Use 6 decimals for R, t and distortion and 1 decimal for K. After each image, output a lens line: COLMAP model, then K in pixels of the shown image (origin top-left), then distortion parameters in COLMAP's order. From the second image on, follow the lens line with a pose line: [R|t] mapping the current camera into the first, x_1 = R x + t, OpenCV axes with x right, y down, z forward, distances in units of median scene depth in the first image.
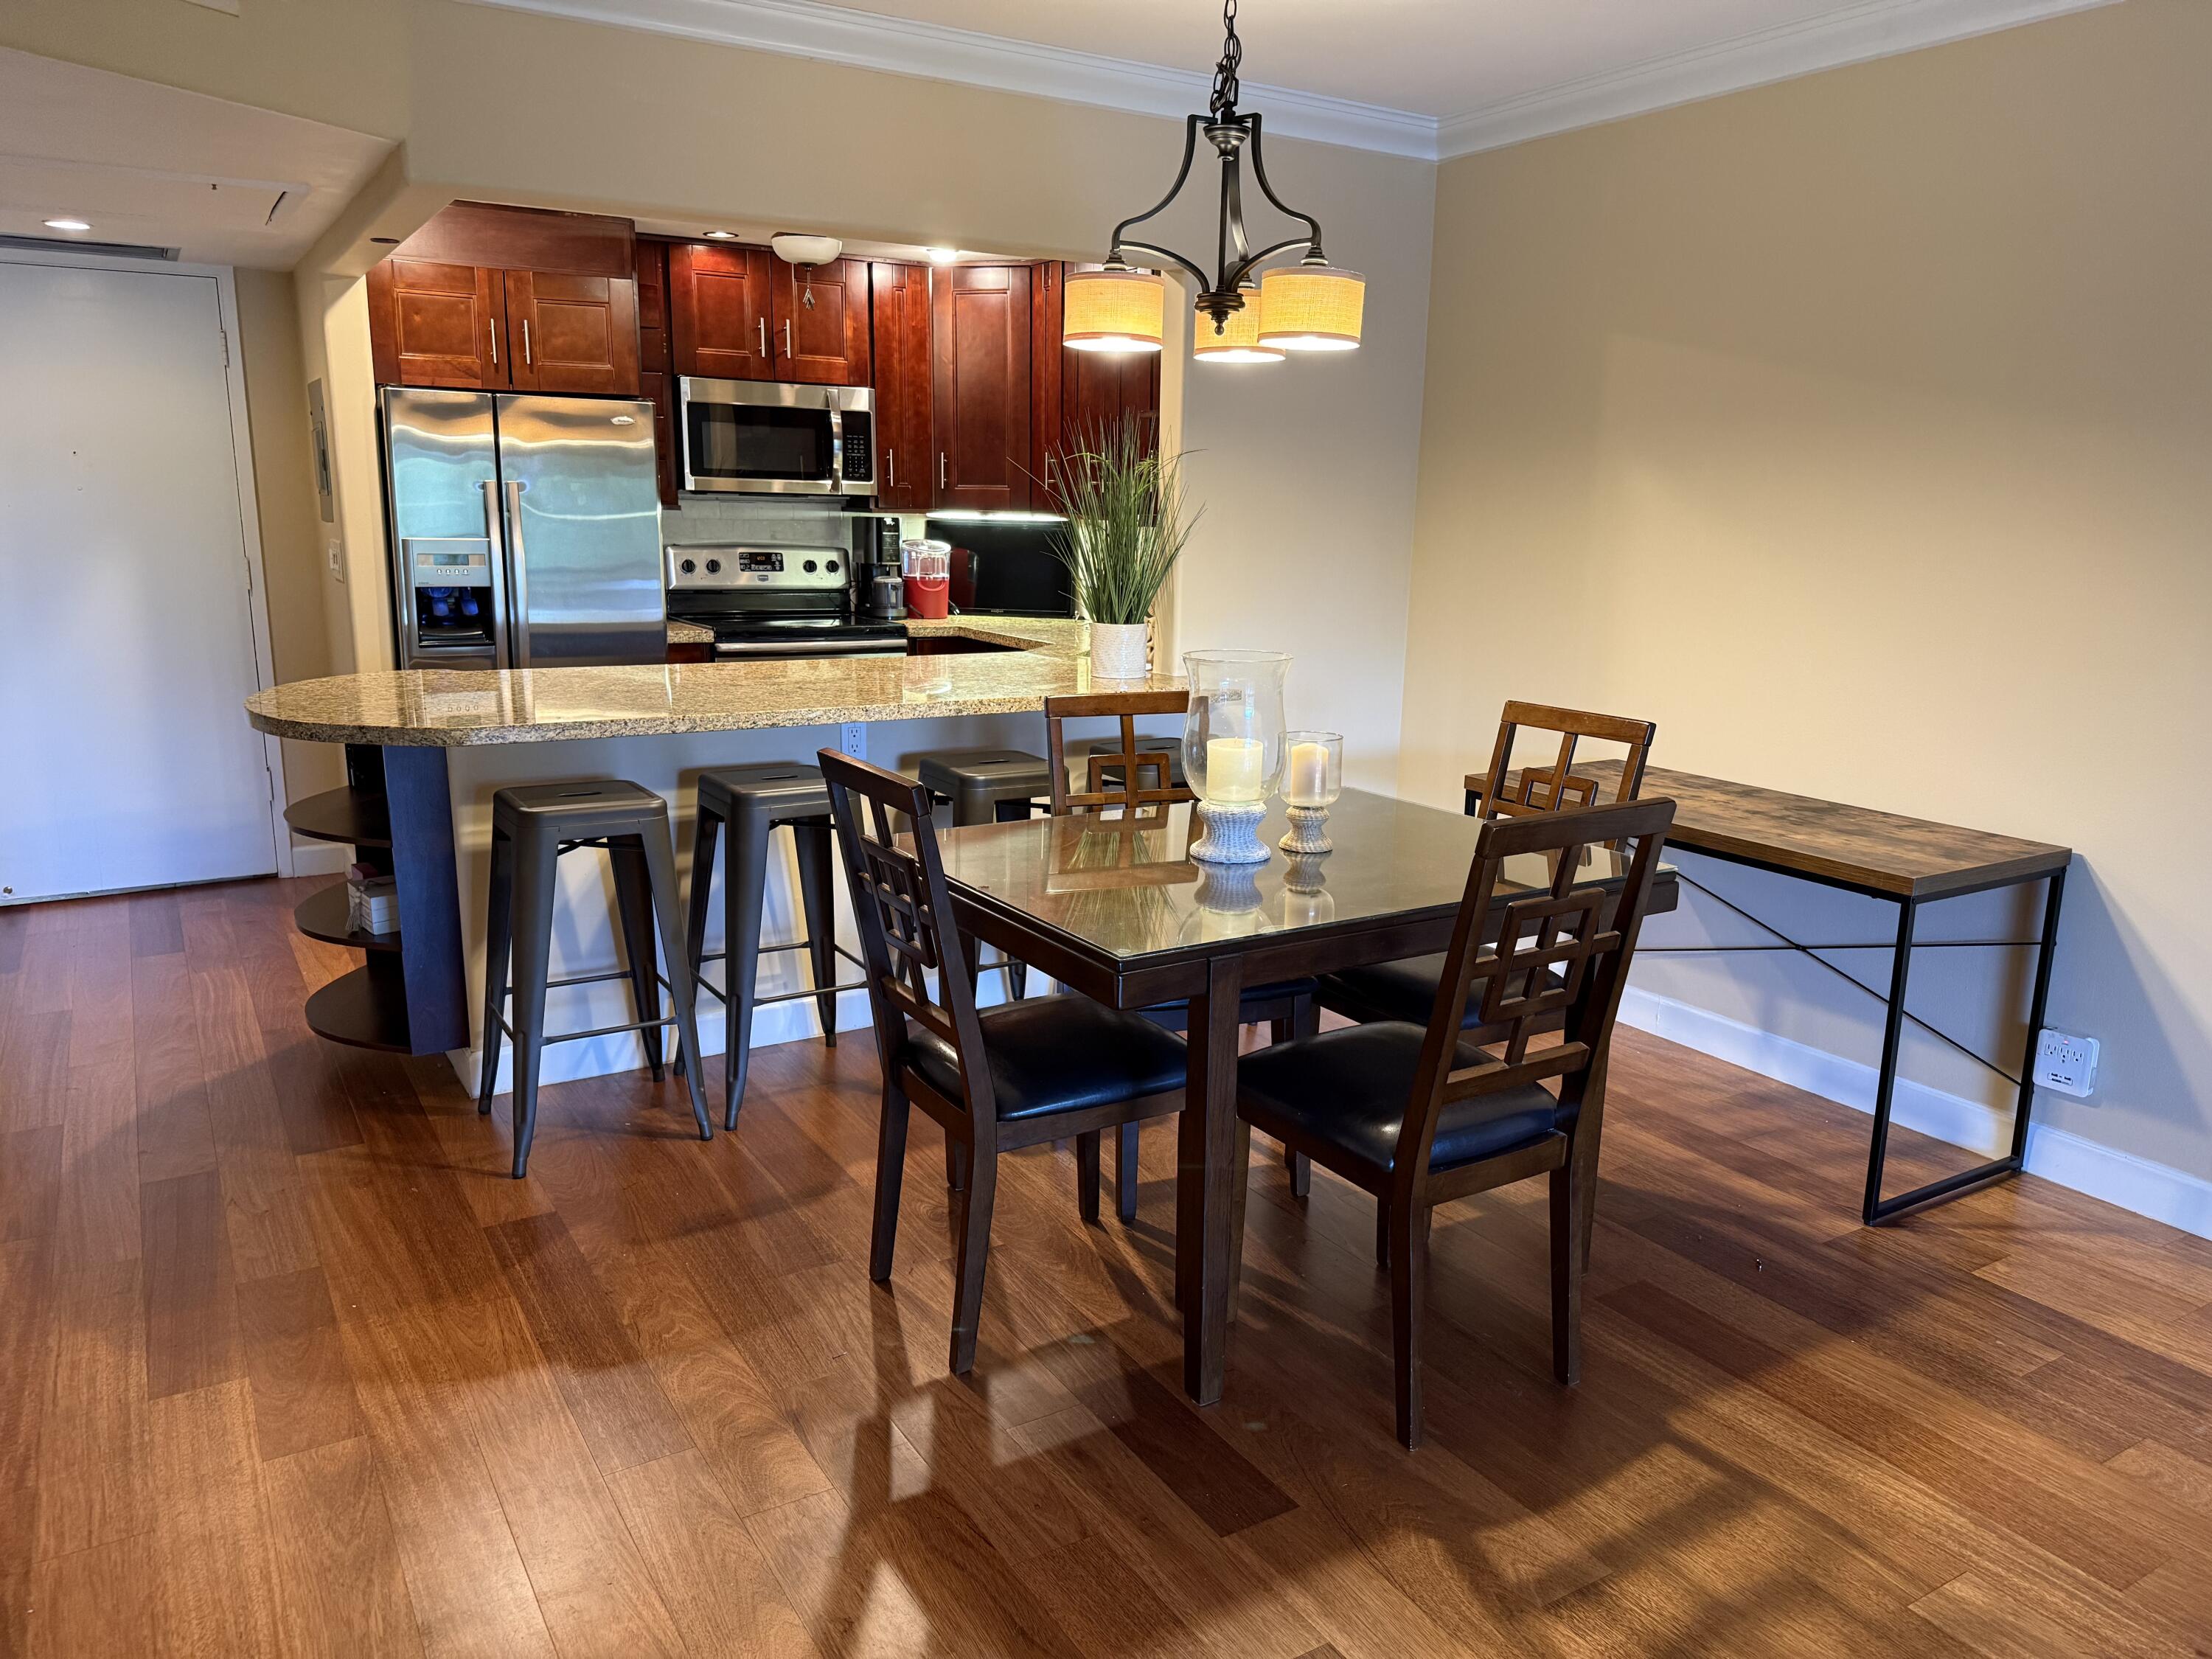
lens RADIAL K [[1566.9, 0, 1106.0], [0, 1566.9, 829.5], [0, 0, 1]] dist [0.155342, -0.191632]
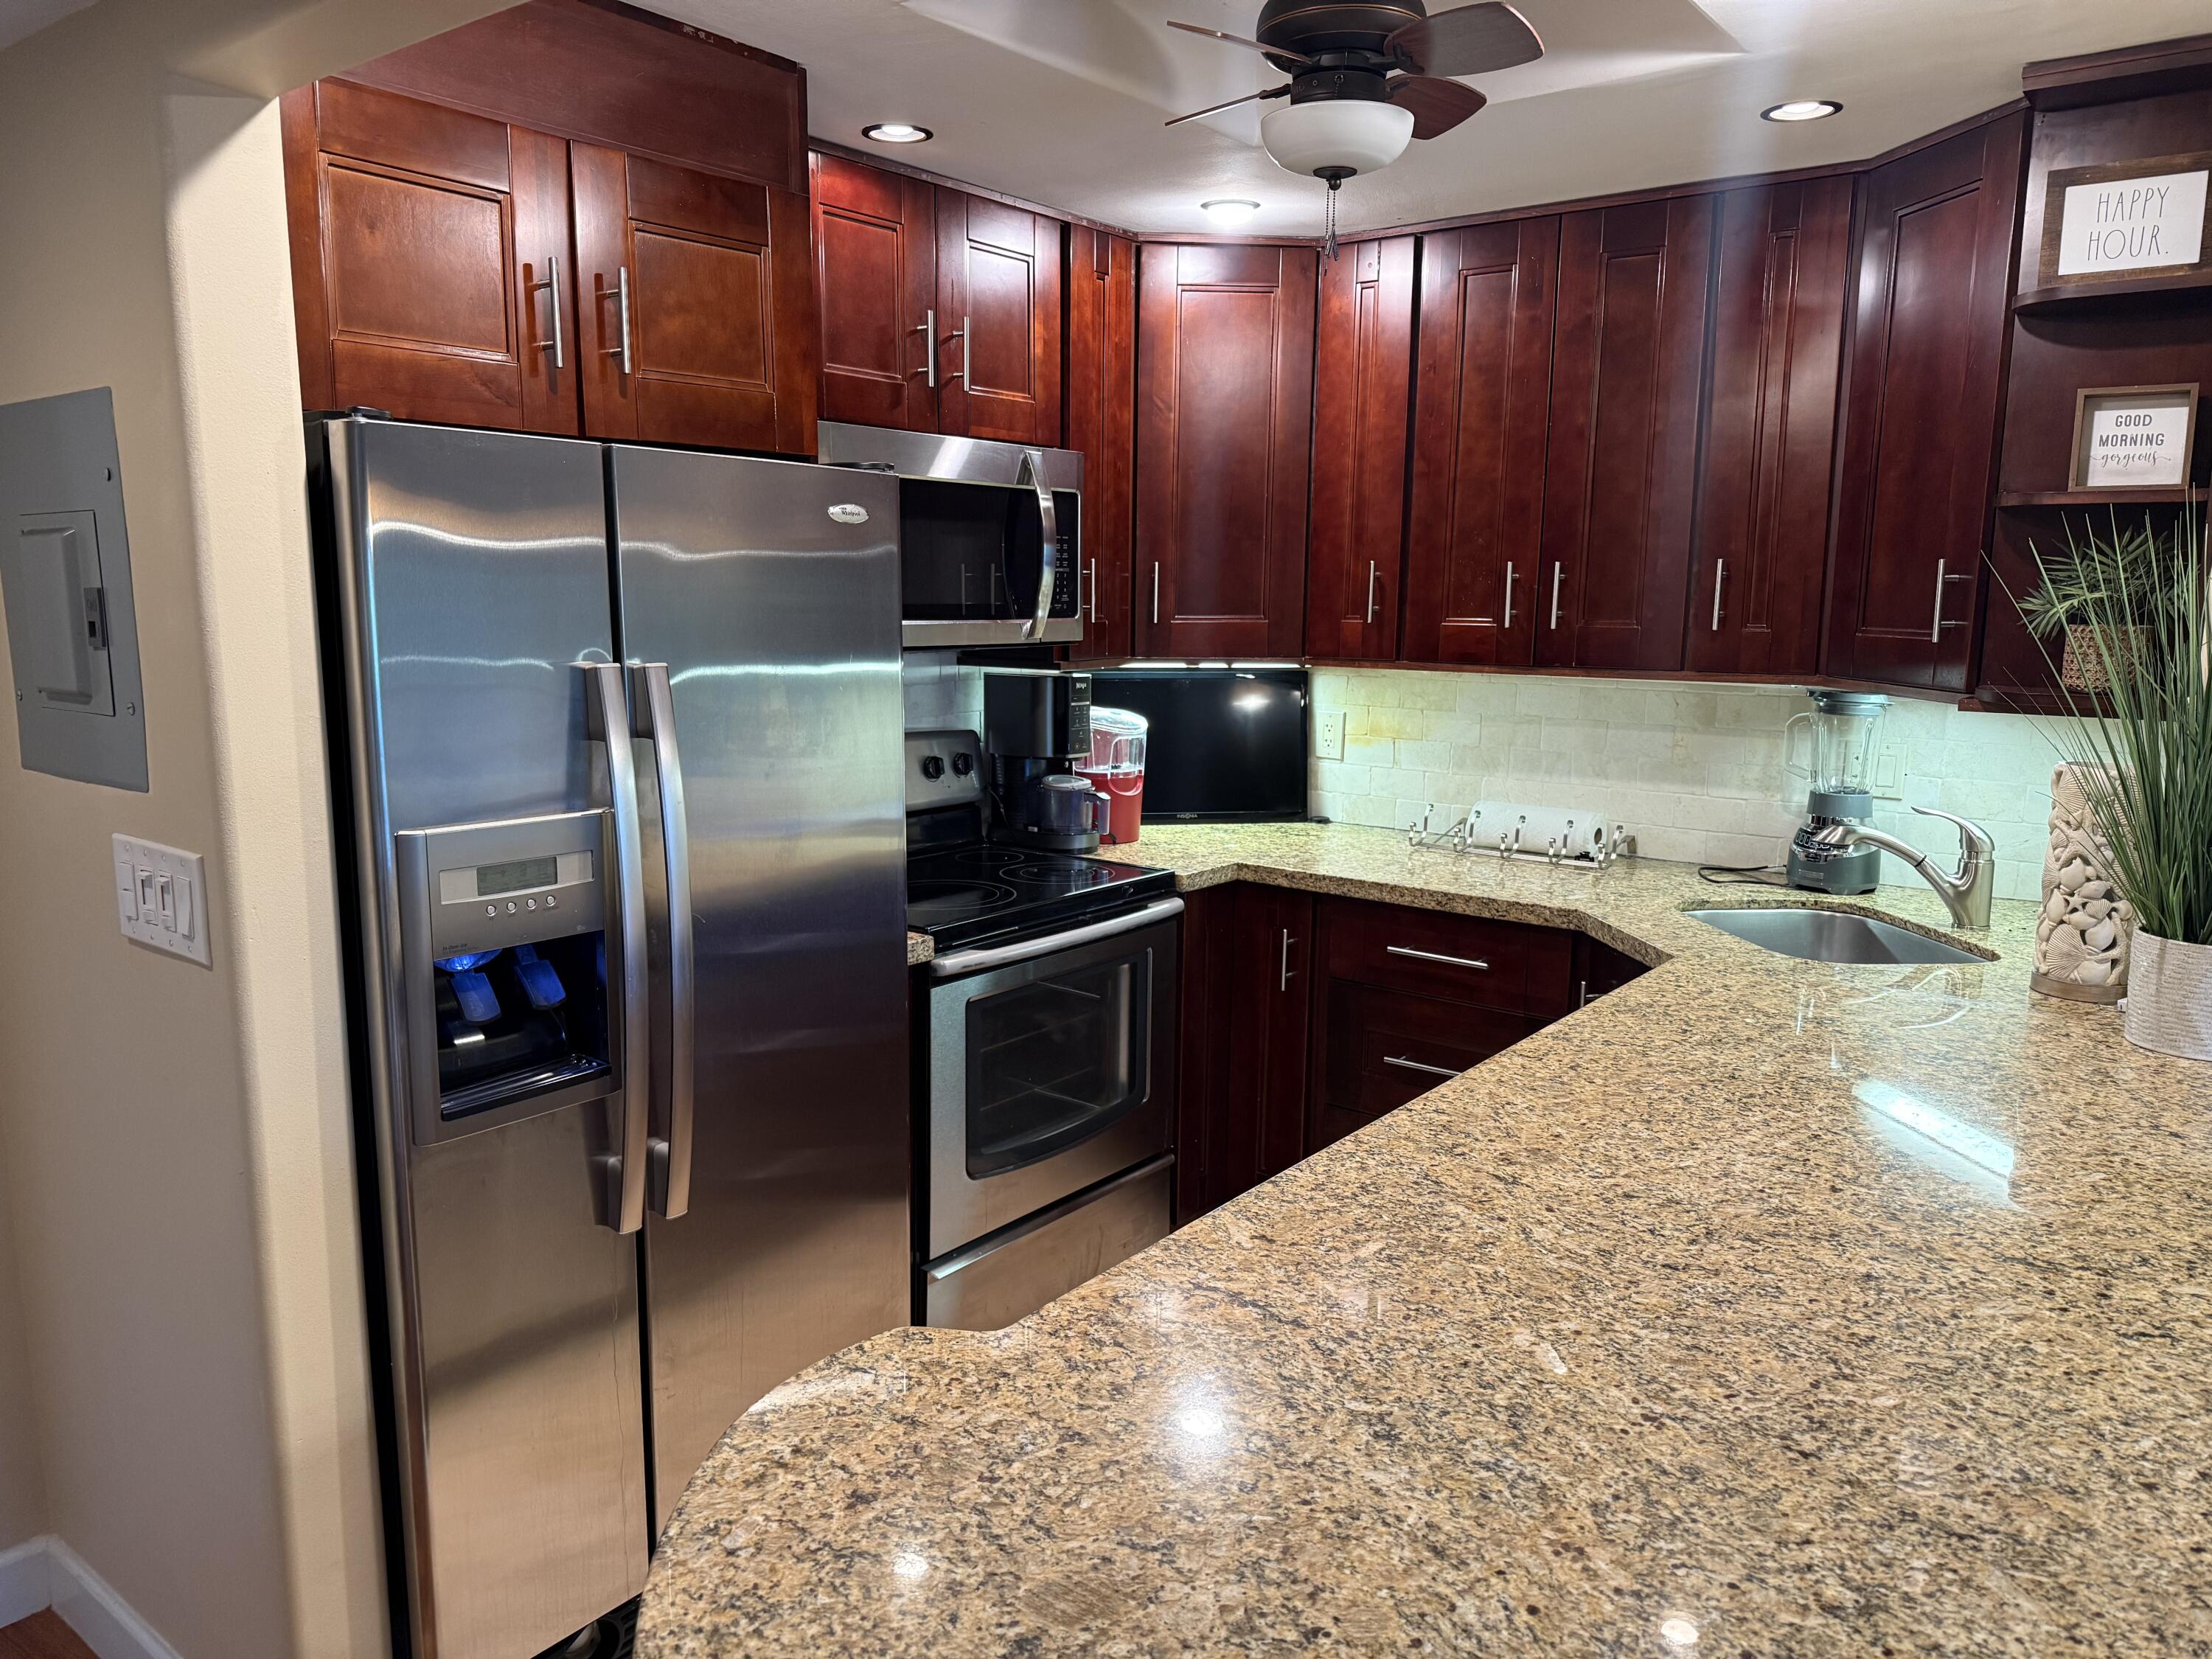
lens RADIAL K [[1566.9, 0, 1106.0], [0, 1566.9, 829.5], [0, 0, 1]] dist [0.155342, -0.191632]
pose [[0.945193, -0.059595, 0.321028, -0.323065], [0.076370, 0.996281, -0.039904, -0.124687], [-0.317456, 0.062234, 0.946229, 0.489256]]
